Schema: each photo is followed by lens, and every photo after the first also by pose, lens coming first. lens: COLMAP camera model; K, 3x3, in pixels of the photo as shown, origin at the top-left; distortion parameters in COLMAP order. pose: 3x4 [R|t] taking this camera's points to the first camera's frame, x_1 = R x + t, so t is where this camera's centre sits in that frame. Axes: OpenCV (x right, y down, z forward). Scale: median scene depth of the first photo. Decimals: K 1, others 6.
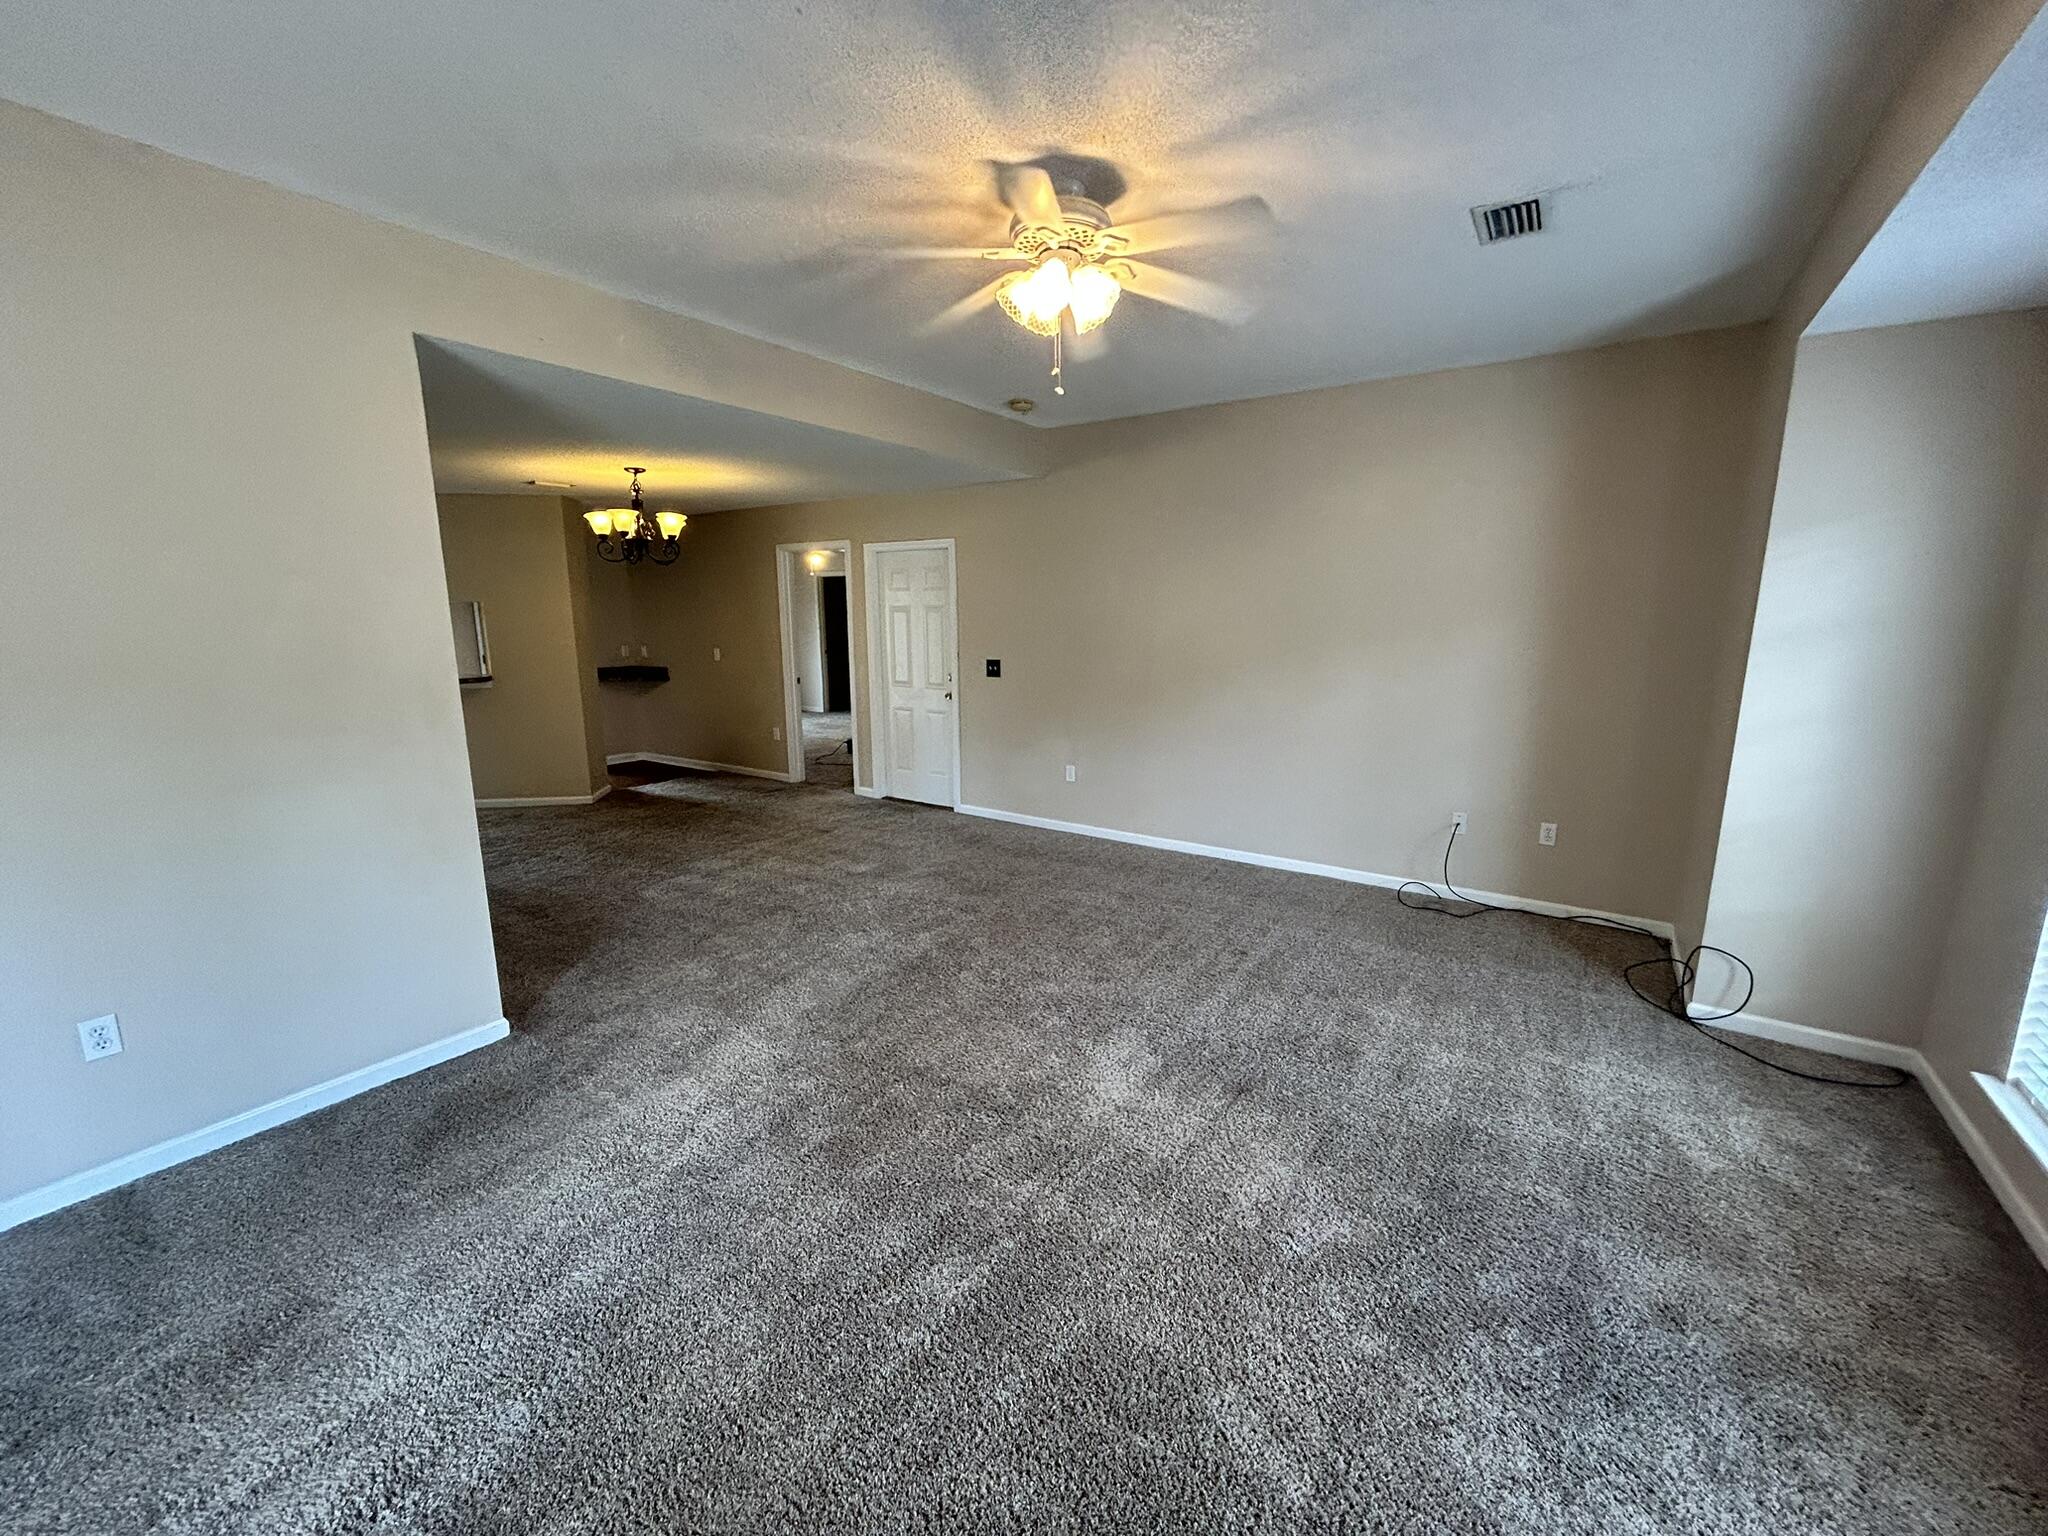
lens RADIAL K [[824.2, 0, 1017.0], [0, 824.2, 767.0], [0, 0, 1]] dist [-0.000303, -0.000046]
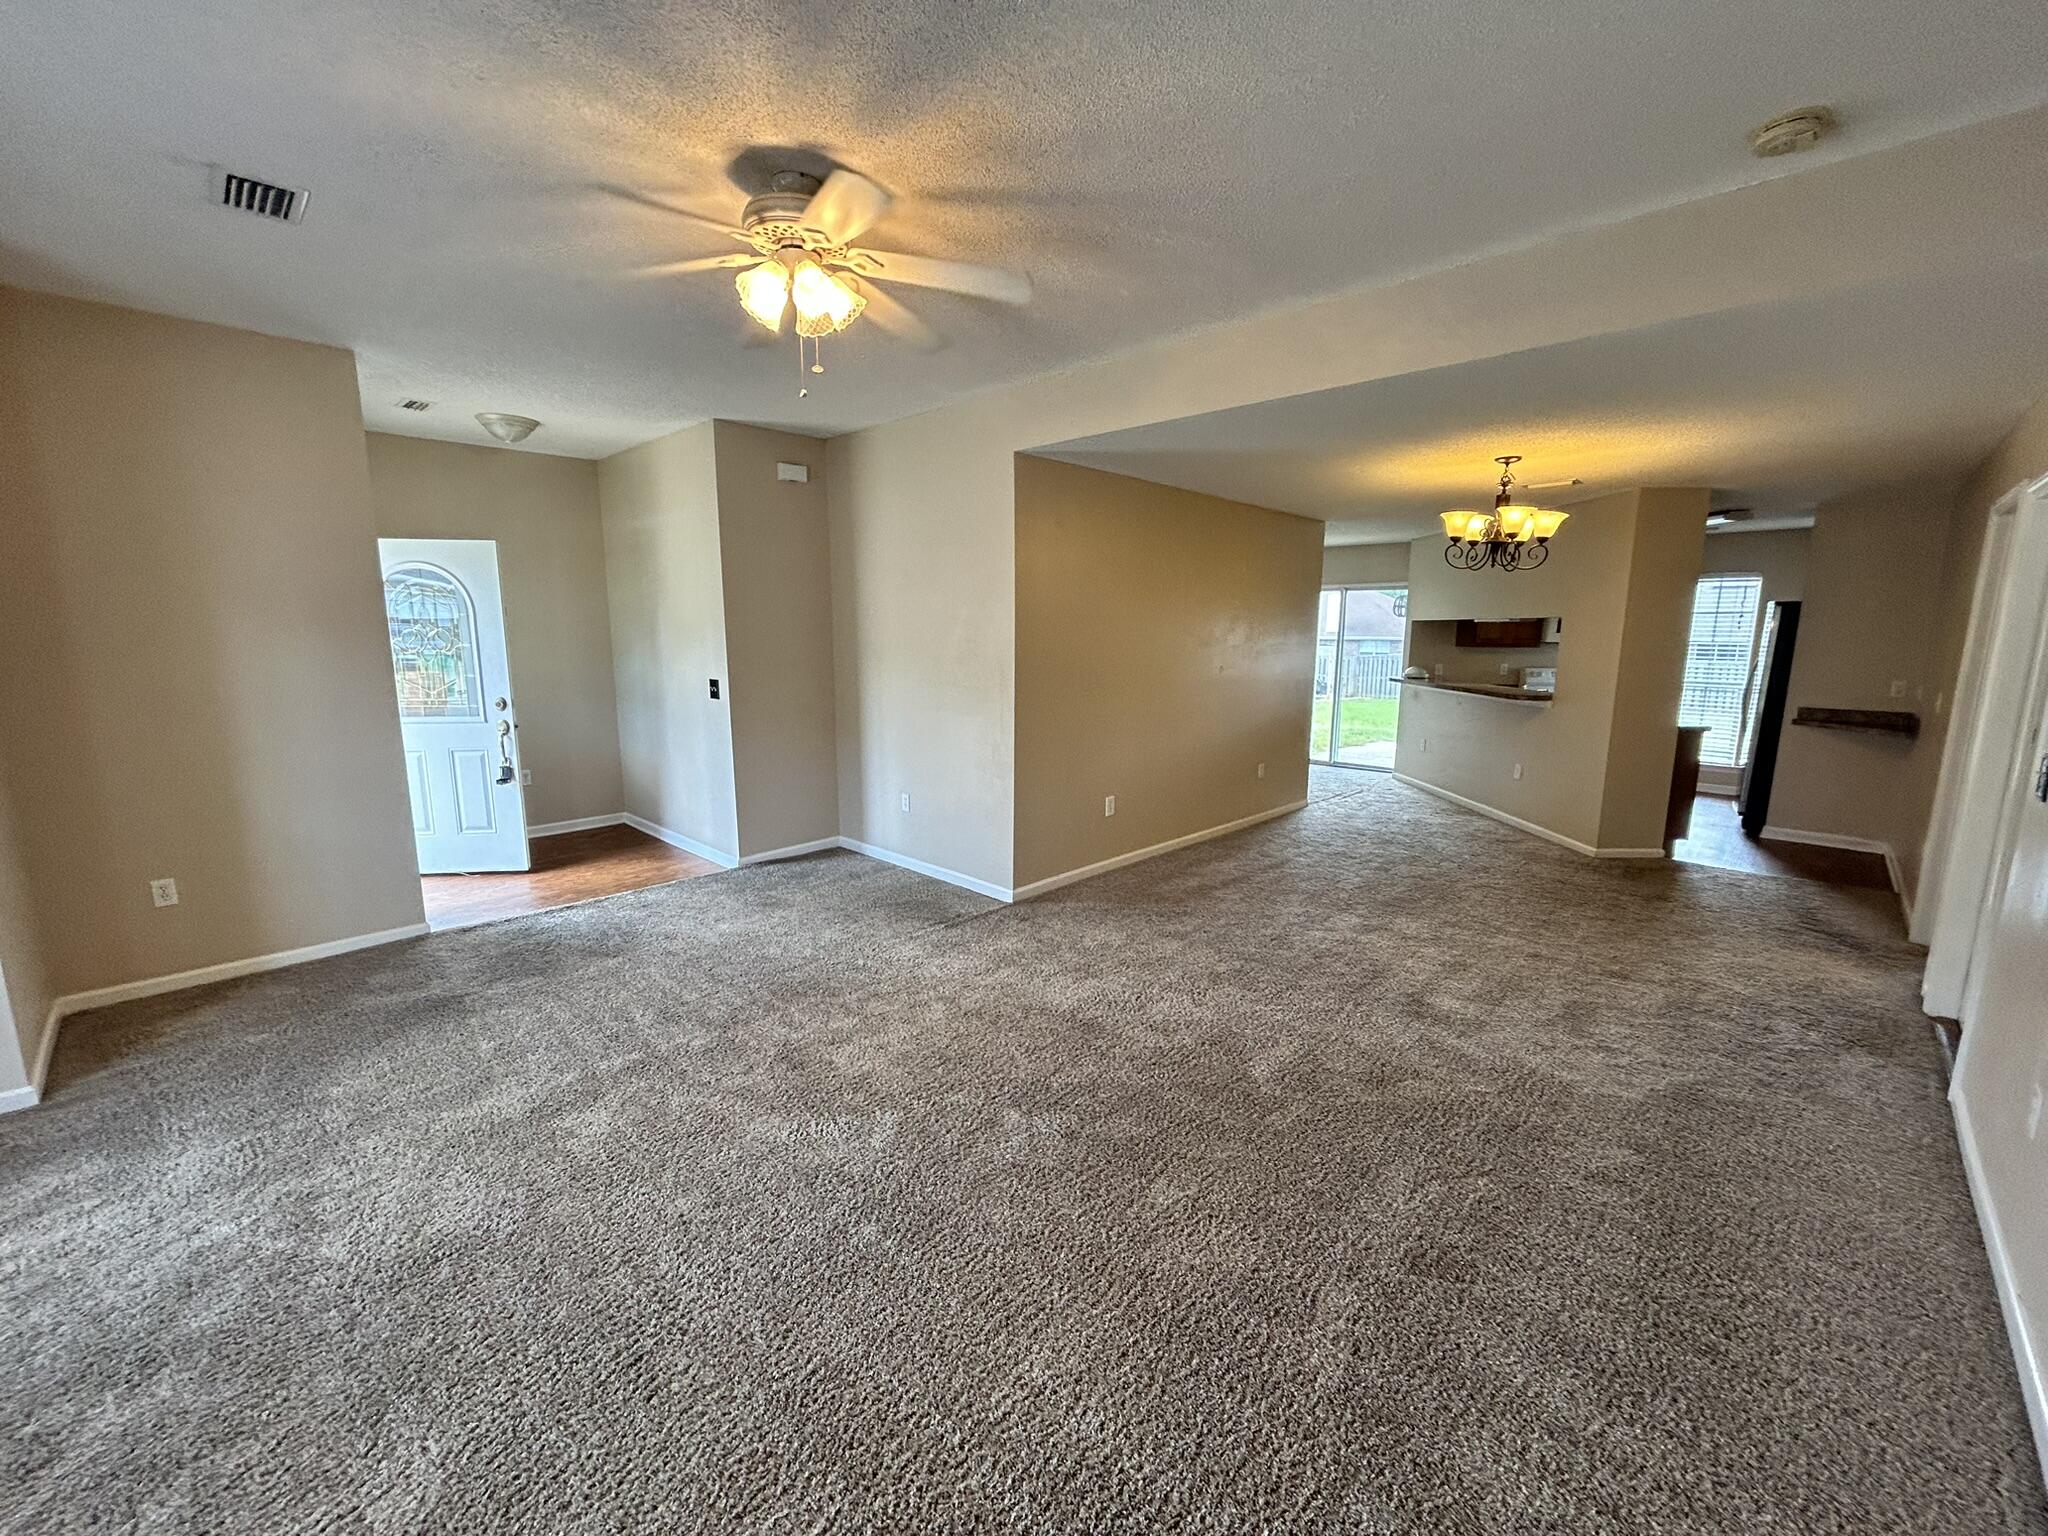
lens RADIAL K [[824.2, 0, 1017.0], [0, 824.2, 767.0], [0, 0, 1]] dist [-0.000303, -0.000046]
pose [[-0.146338, 0.172060, -0.974156, 0.494082], [-0.192179, 0.961051, 0.198615, -0.131776], [0.970388, 0.216277, -0.107572, 0.685203]]
